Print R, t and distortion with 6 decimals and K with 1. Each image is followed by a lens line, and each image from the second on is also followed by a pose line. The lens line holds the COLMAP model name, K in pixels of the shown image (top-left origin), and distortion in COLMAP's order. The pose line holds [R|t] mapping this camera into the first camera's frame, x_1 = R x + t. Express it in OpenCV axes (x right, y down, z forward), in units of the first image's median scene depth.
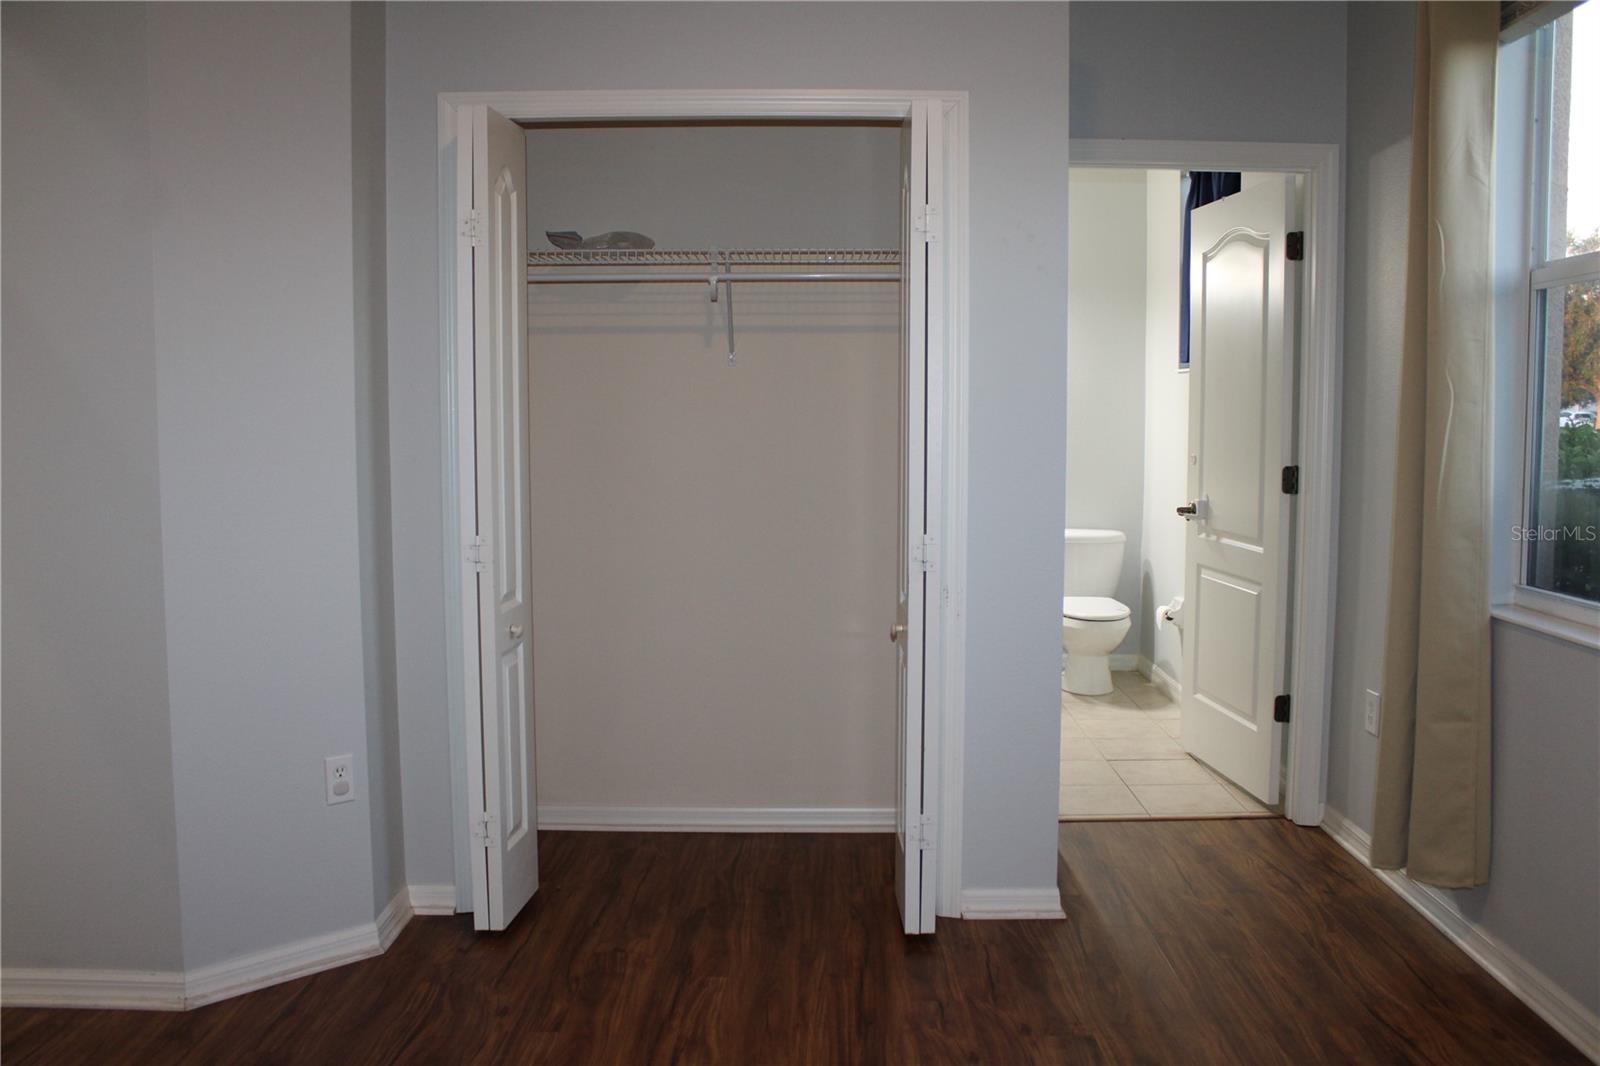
lens RADIAL K [[1340.9, 0, 799.5], [0, 1340.9, 531.7], [0, 0, 1]] dist [-0.156859, 0.139337]
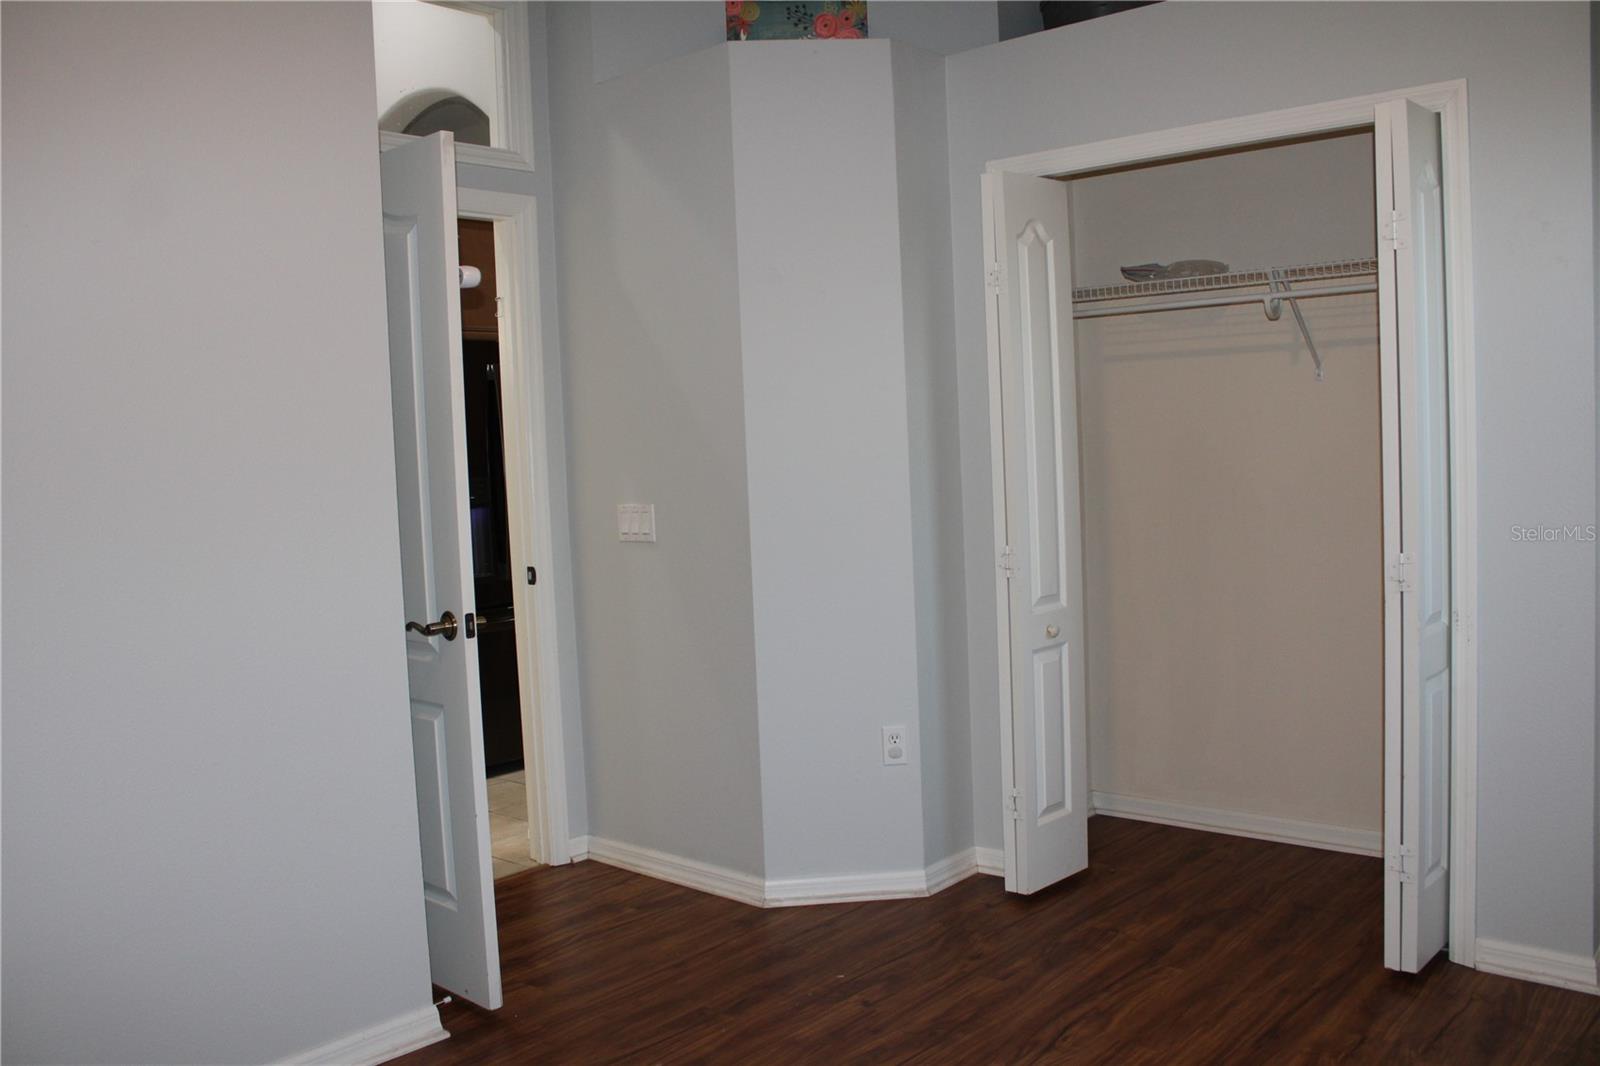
lens RADIAL K [[1340.9, 0, 826.8], [0, 1340.9, 536.6], [0, 0, 1]] dist [-0.156859, 0.139337]
pose [[0.767757, 0.014443, -0.640579, 0.368873], [-0.016887, 0.999855, 0.002304, -0.004558], [0.640519, 0.009049, 0.767889, 0.014216]]
